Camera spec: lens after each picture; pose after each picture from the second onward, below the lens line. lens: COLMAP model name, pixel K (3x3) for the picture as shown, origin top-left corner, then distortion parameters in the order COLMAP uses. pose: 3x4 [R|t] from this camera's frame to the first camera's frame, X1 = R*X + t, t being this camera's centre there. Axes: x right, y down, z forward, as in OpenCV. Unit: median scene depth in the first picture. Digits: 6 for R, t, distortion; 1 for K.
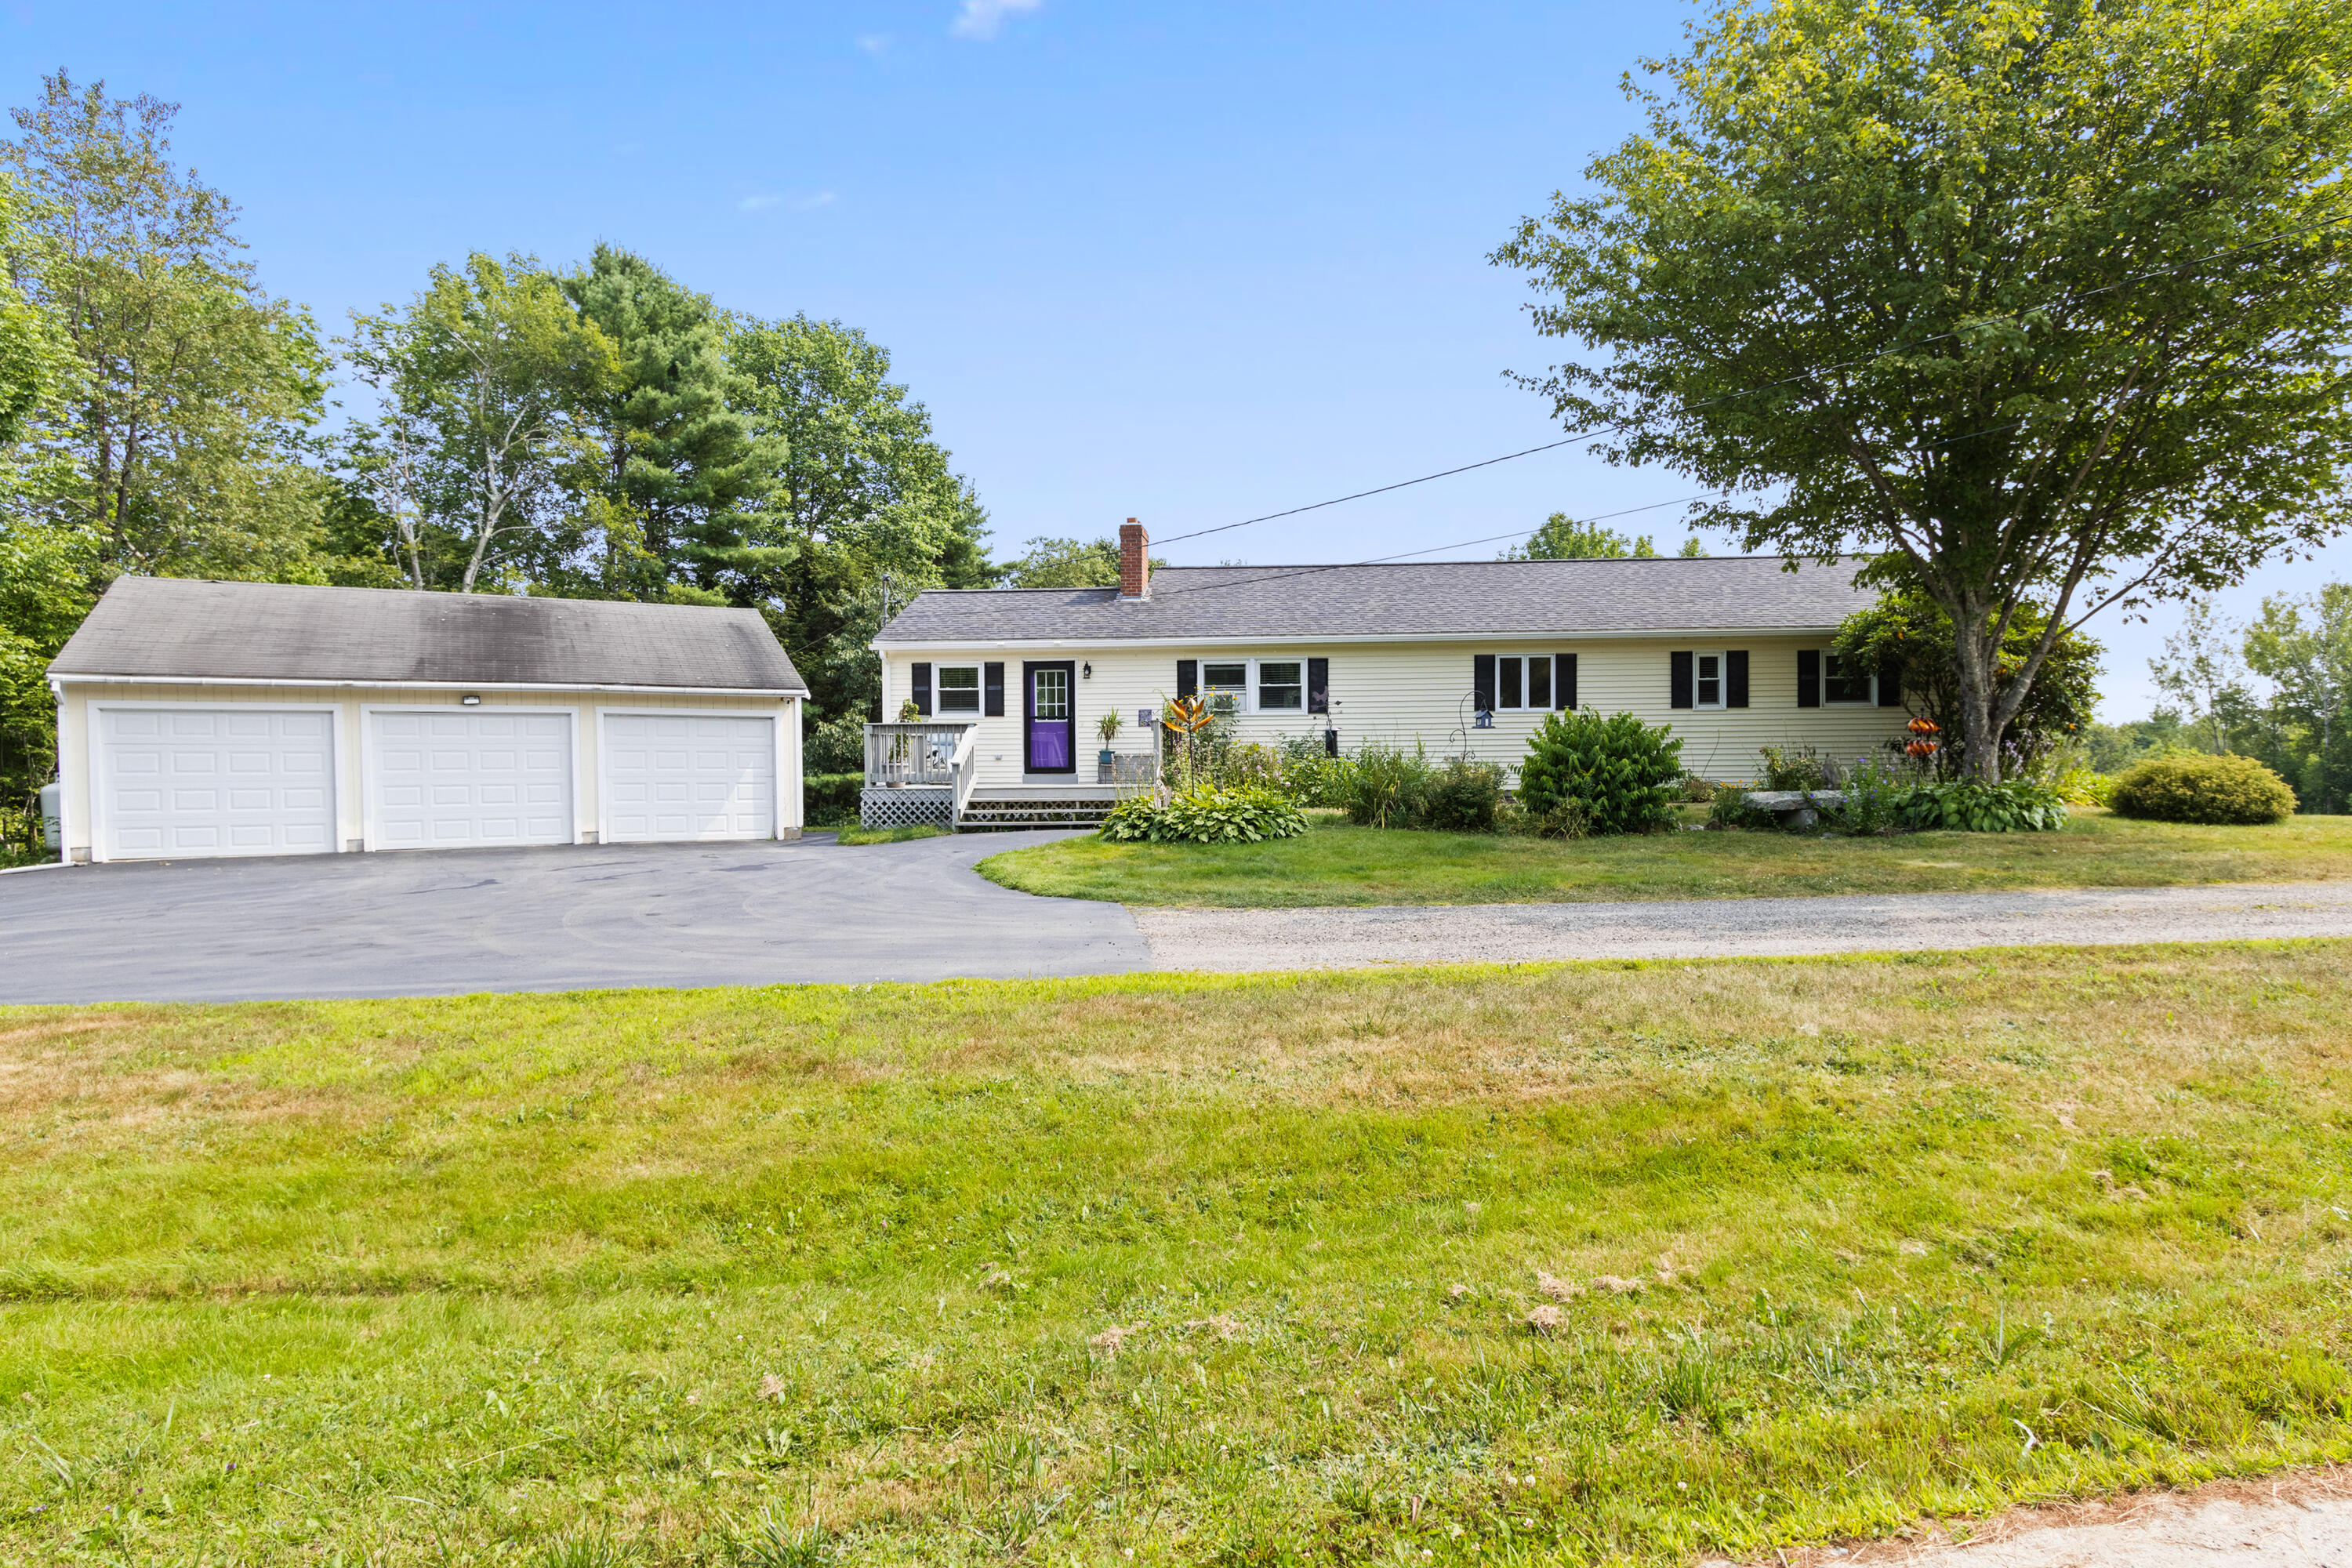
lens RADIAL K [[1285.4, 0, 1218.6], [0, 1285.4, 794.2], [0, 0, 1]] dist [0.000993, -0.002564]
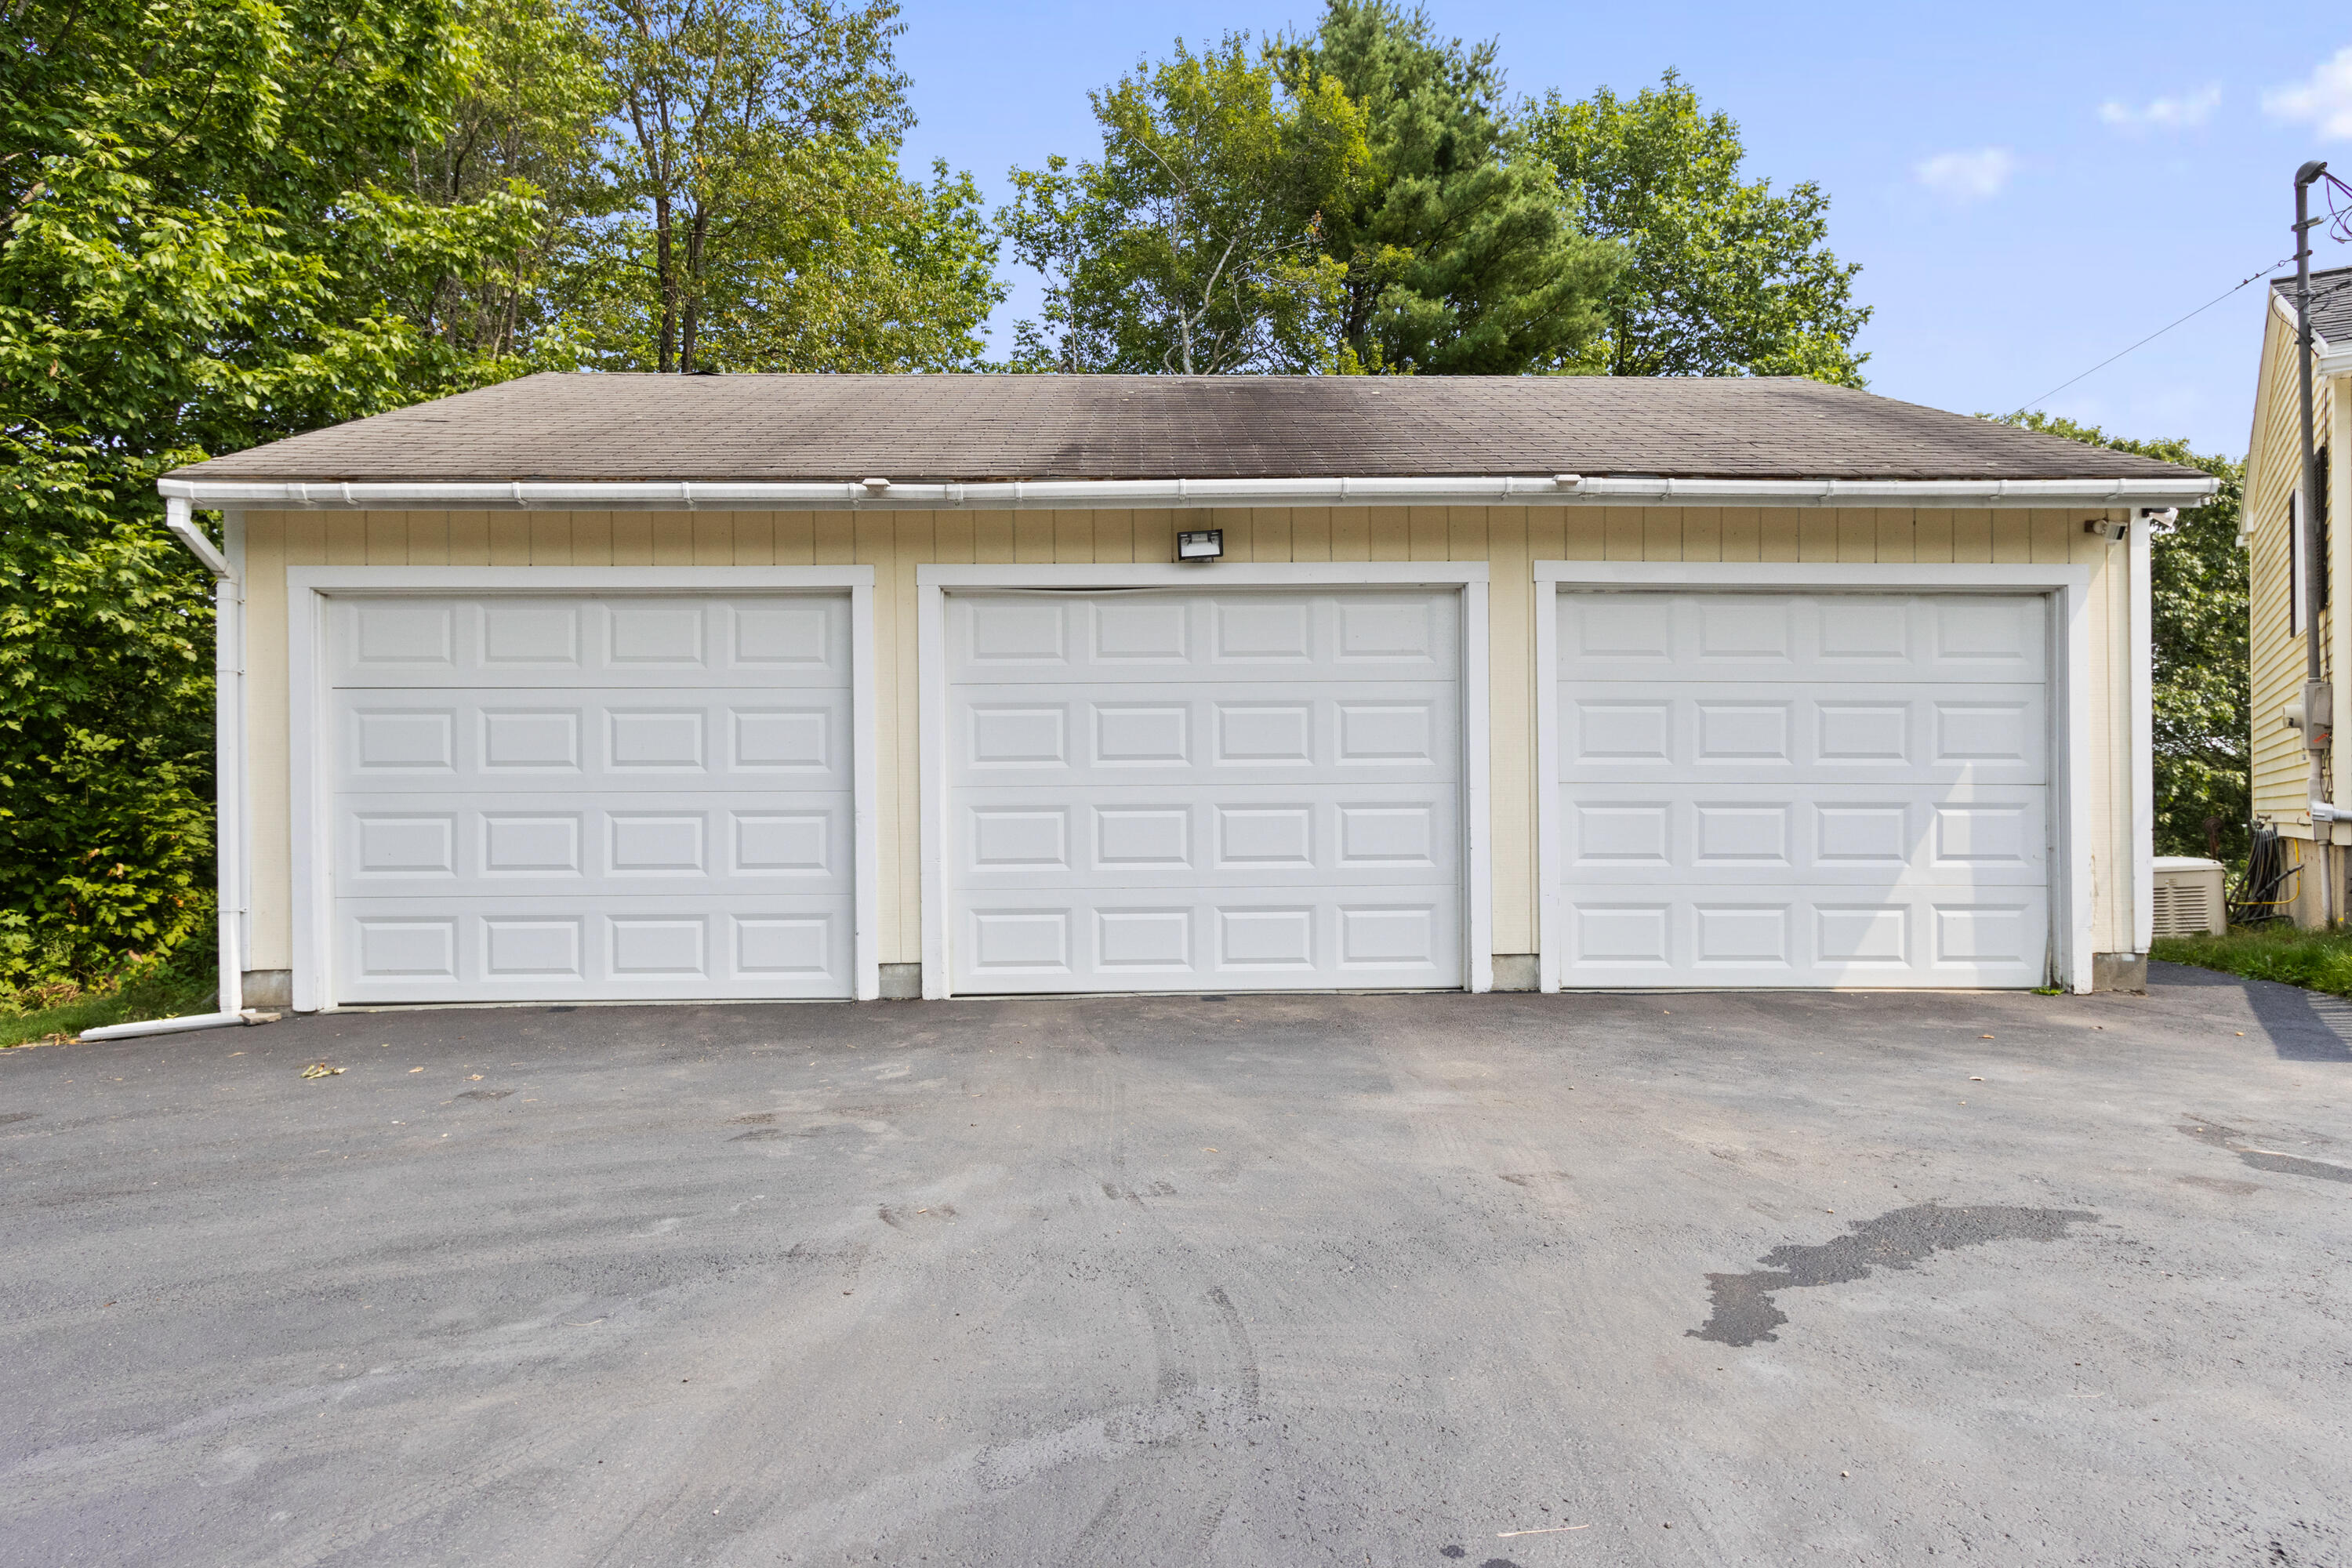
lens RADIAL K [[1402.2, 0, 1184.9], [0, 1402.2, 817.1], [0, 0, 1]] dist [0.000525, -0.002232]
pose [[0.881153, 0.001056, -0.472831, -0.760108], [-0.009725, 0.999826, -0.015892, 0.003003], [0.472732, 0.018601, 0.881010, 1.252282]]
